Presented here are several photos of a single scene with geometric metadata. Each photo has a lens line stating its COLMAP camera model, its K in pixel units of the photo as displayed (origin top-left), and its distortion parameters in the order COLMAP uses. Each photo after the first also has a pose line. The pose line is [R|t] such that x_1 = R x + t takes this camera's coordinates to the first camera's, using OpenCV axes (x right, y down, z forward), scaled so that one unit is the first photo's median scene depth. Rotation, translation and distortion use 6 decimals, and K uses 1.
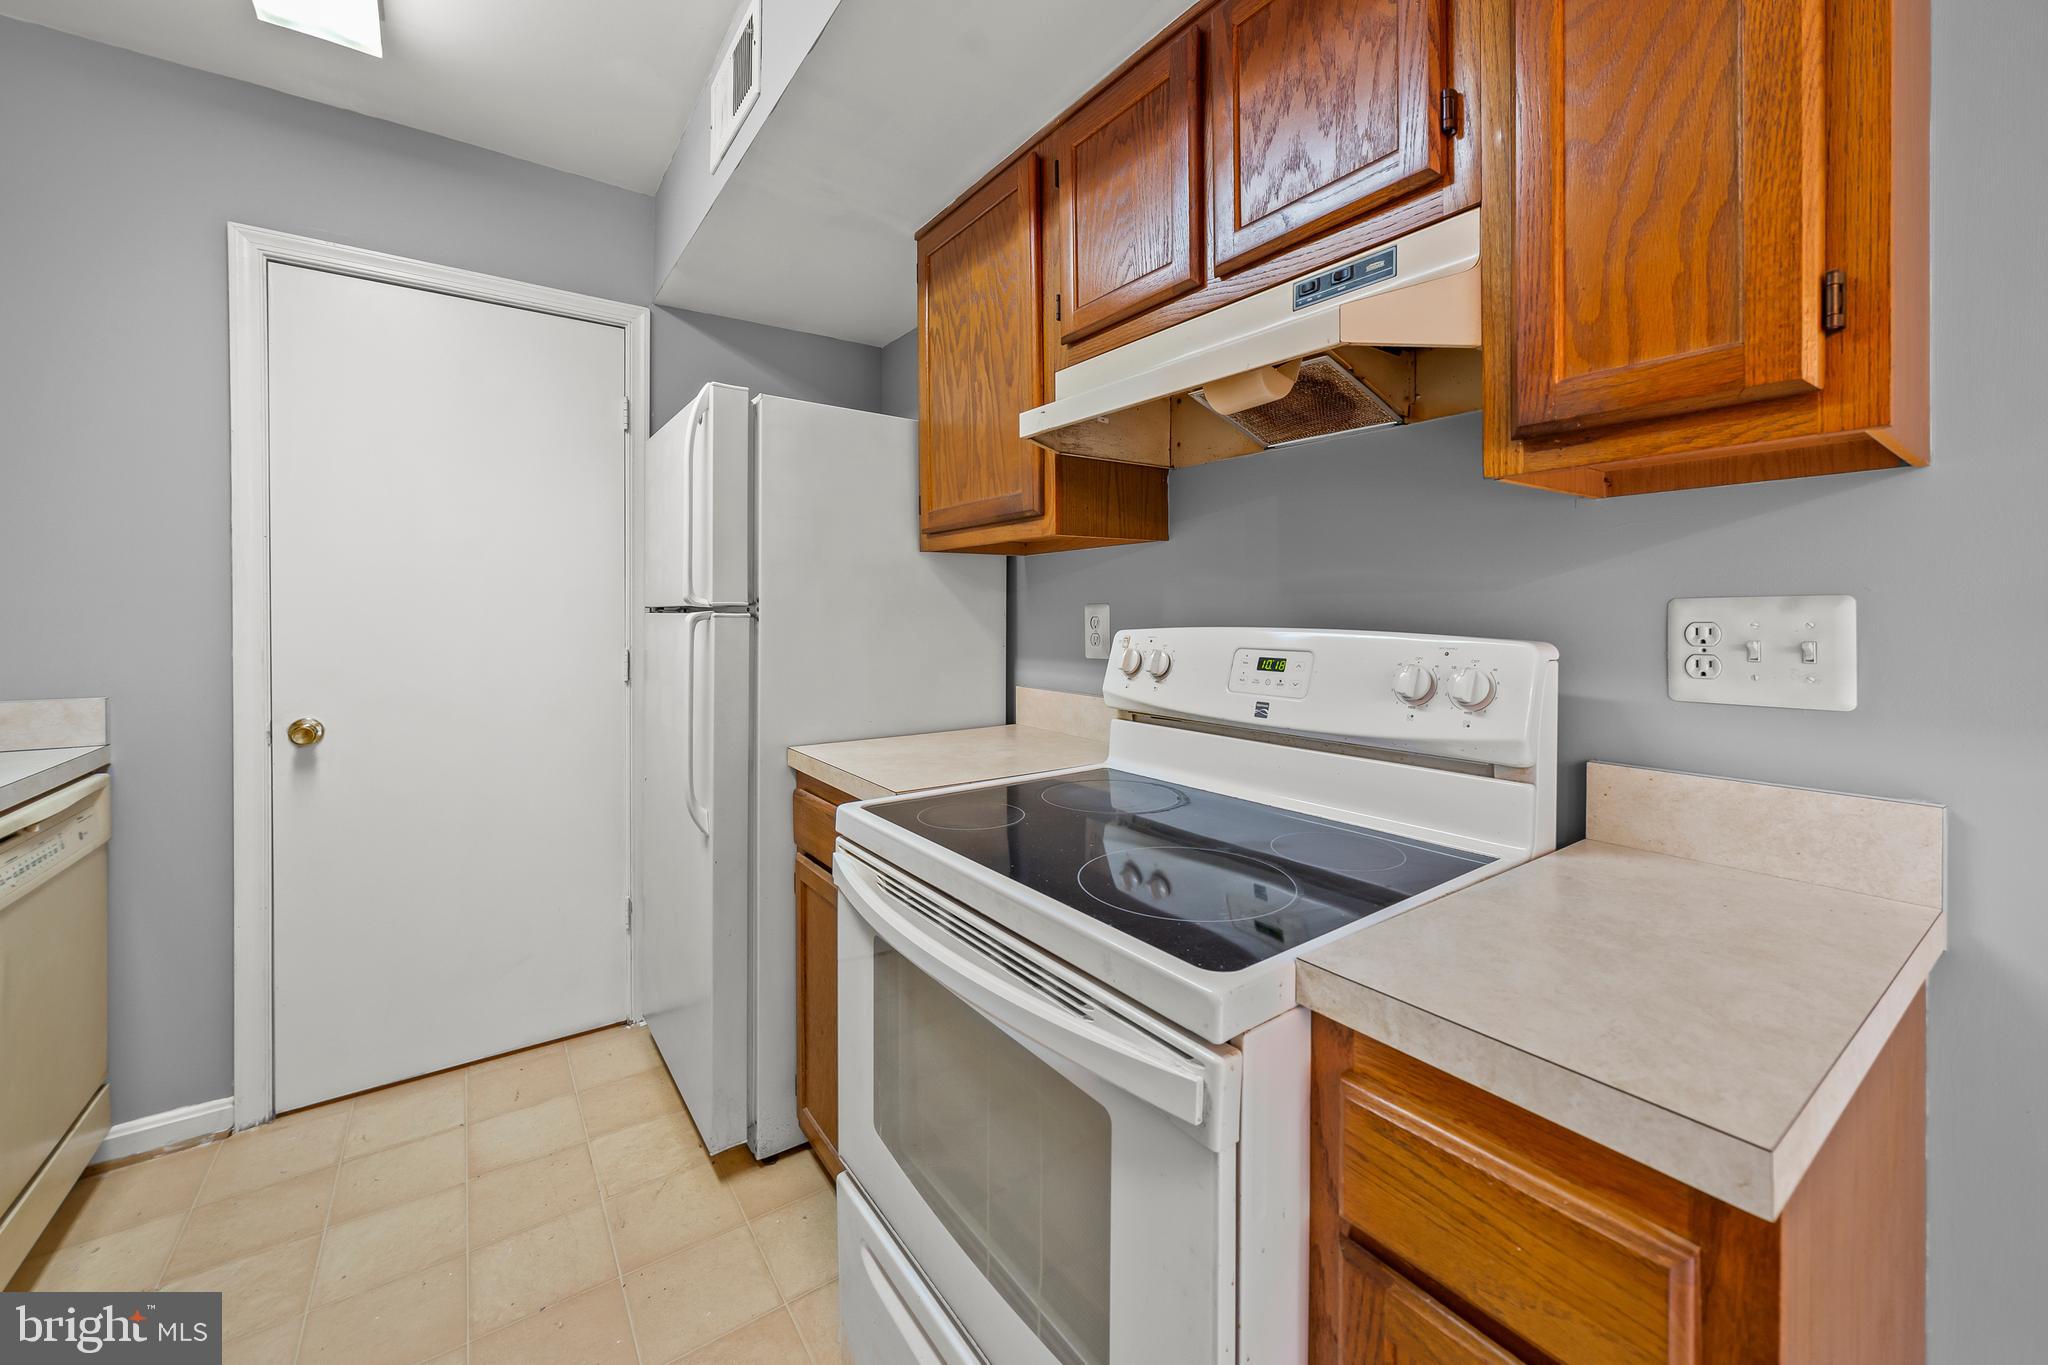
lens RADIAL K [[799.9, 0, 1005.4], [0, 799.9, 618.0], [0, 0, 1]] dist [-0.001803, 0.003158]
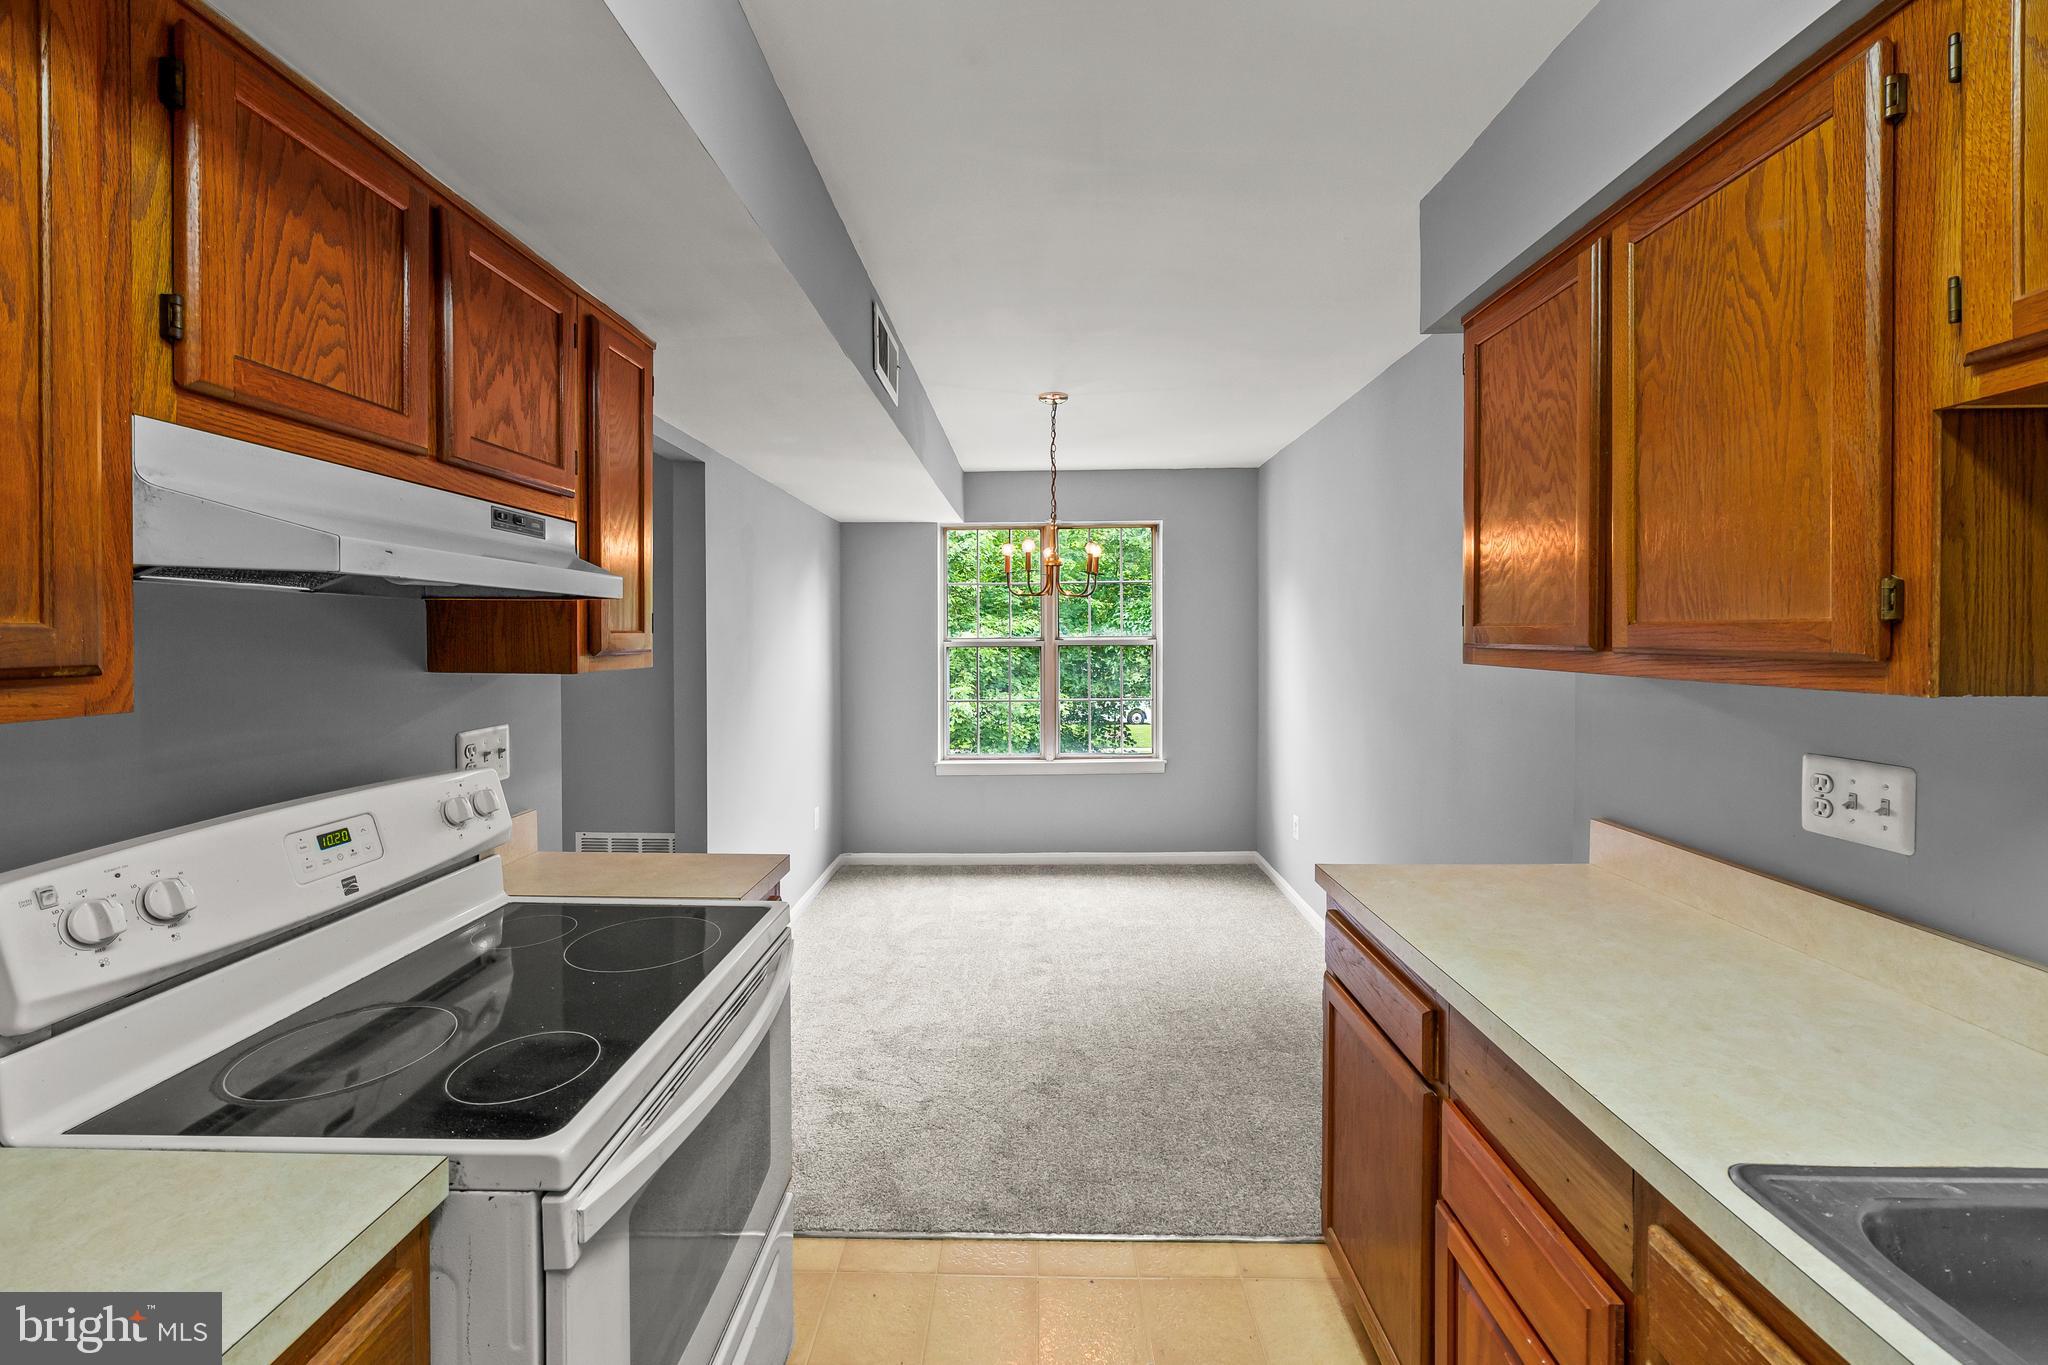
lens RADIAL K [[799.9, 0, 1013.9], [0, 799.9, 638.1], [0, 0, 1]] dist [-0.001803, 0.003158]
pose [[-0.806608, -0.005299, 0.591063, -0.618703], [0.002409, 0.999922, 0.012253, -0.133833], [-0.591082, 0.011307, -0.806532, 0.909198]]
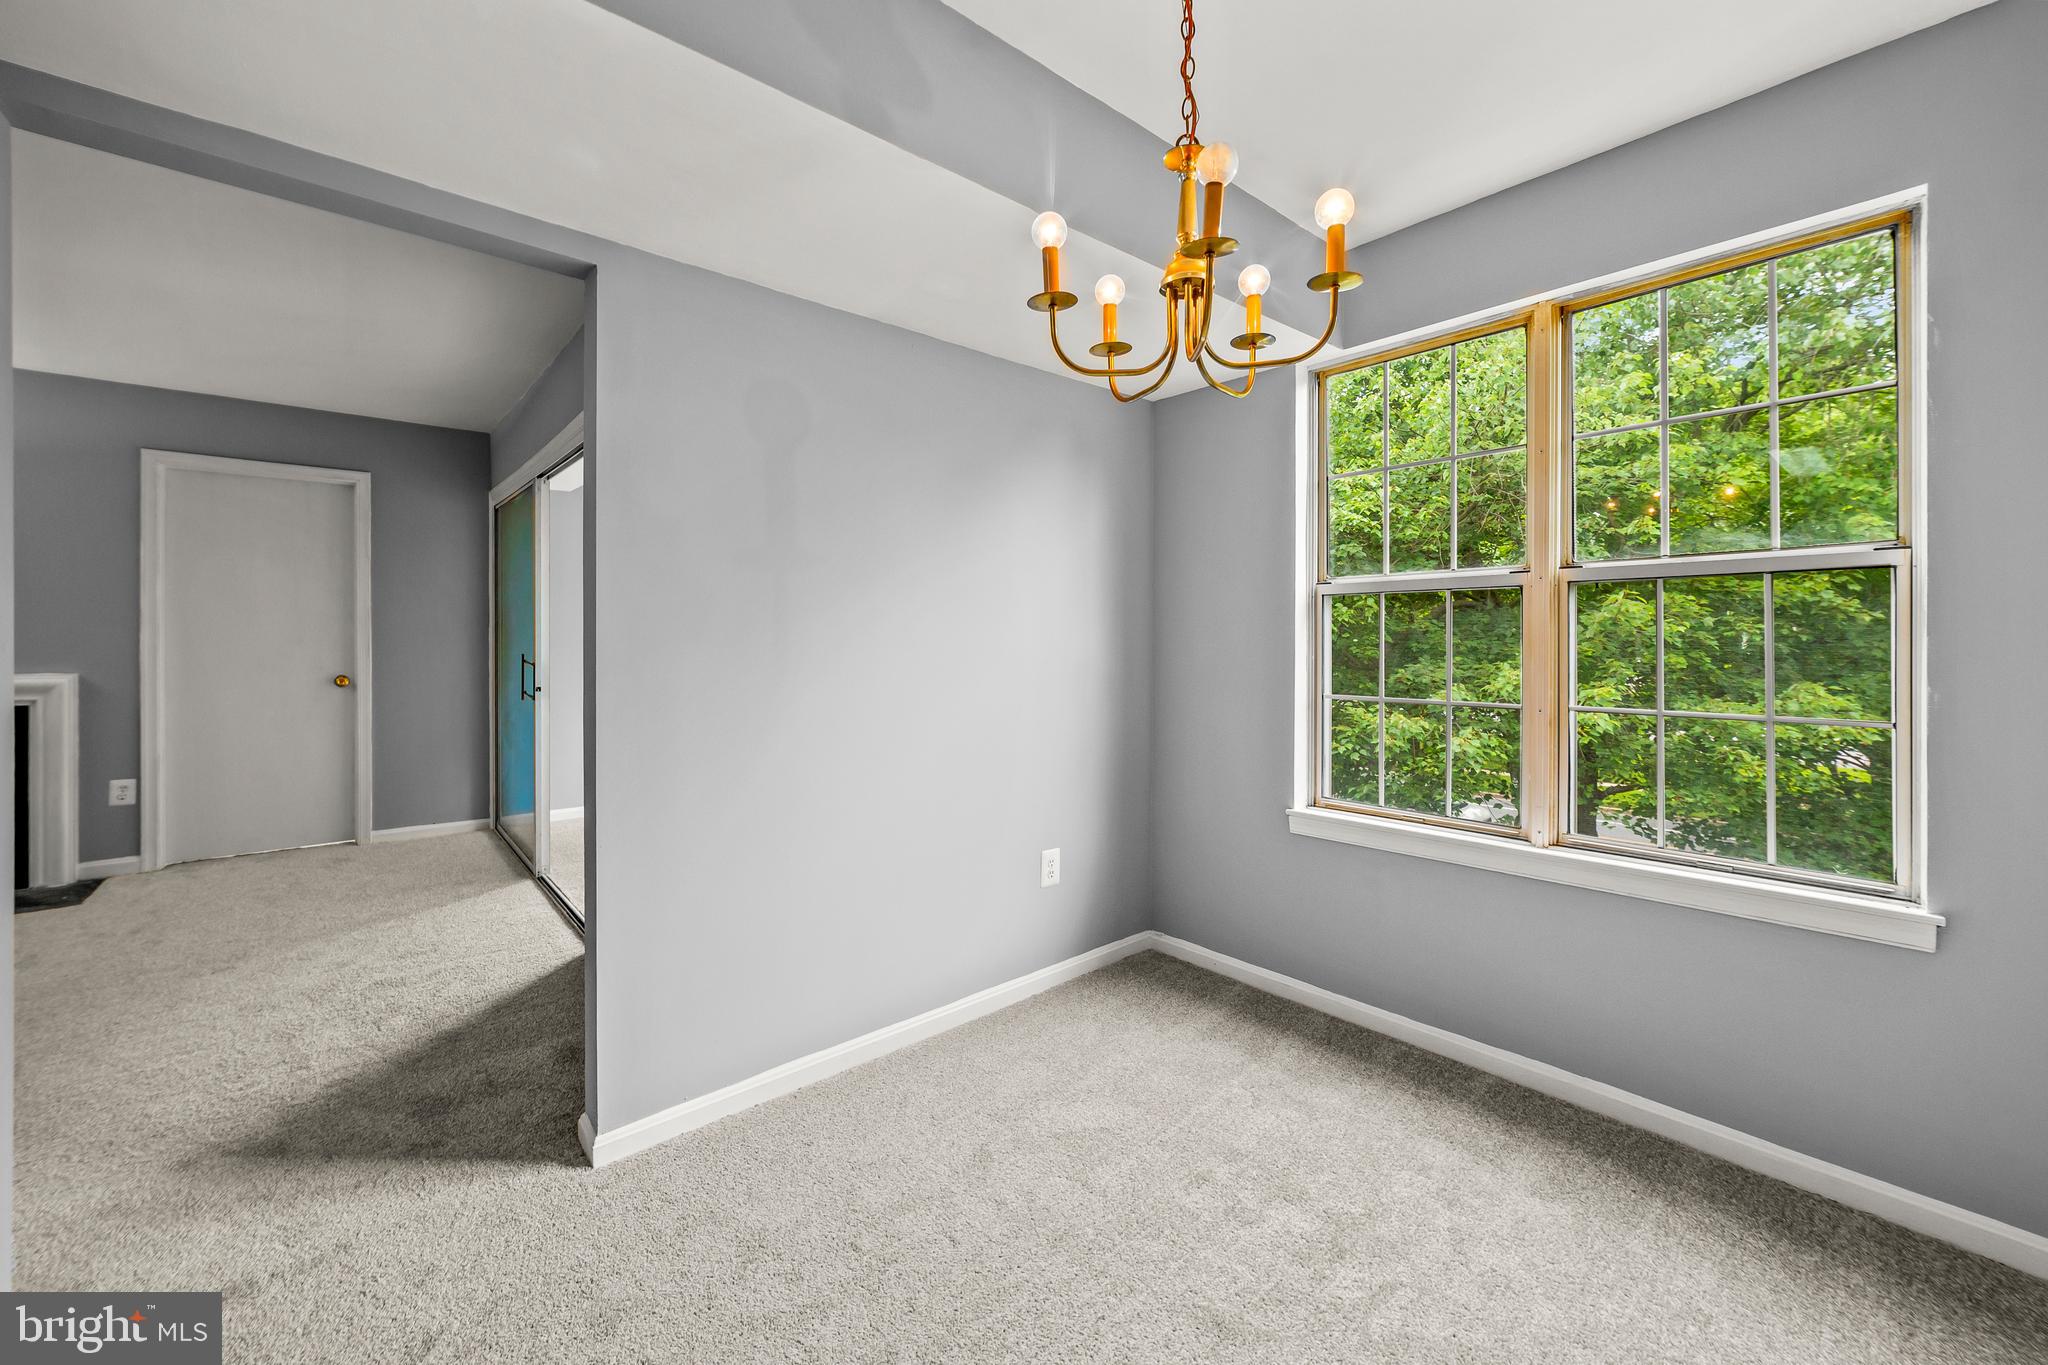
lens RADIAL K [[799.9, 0, 1015.2], [0, 799.9, 631.2], [0, 0, 1]] dist [-0.001803, 0.003158]
pose [[-0.095840, -0.000151, 0.995397, -0.225146], [0.003958, 0.999992, 0.000533, -0.009986], [-0.995389, 0.003991, -0.095838, -0.428619]]
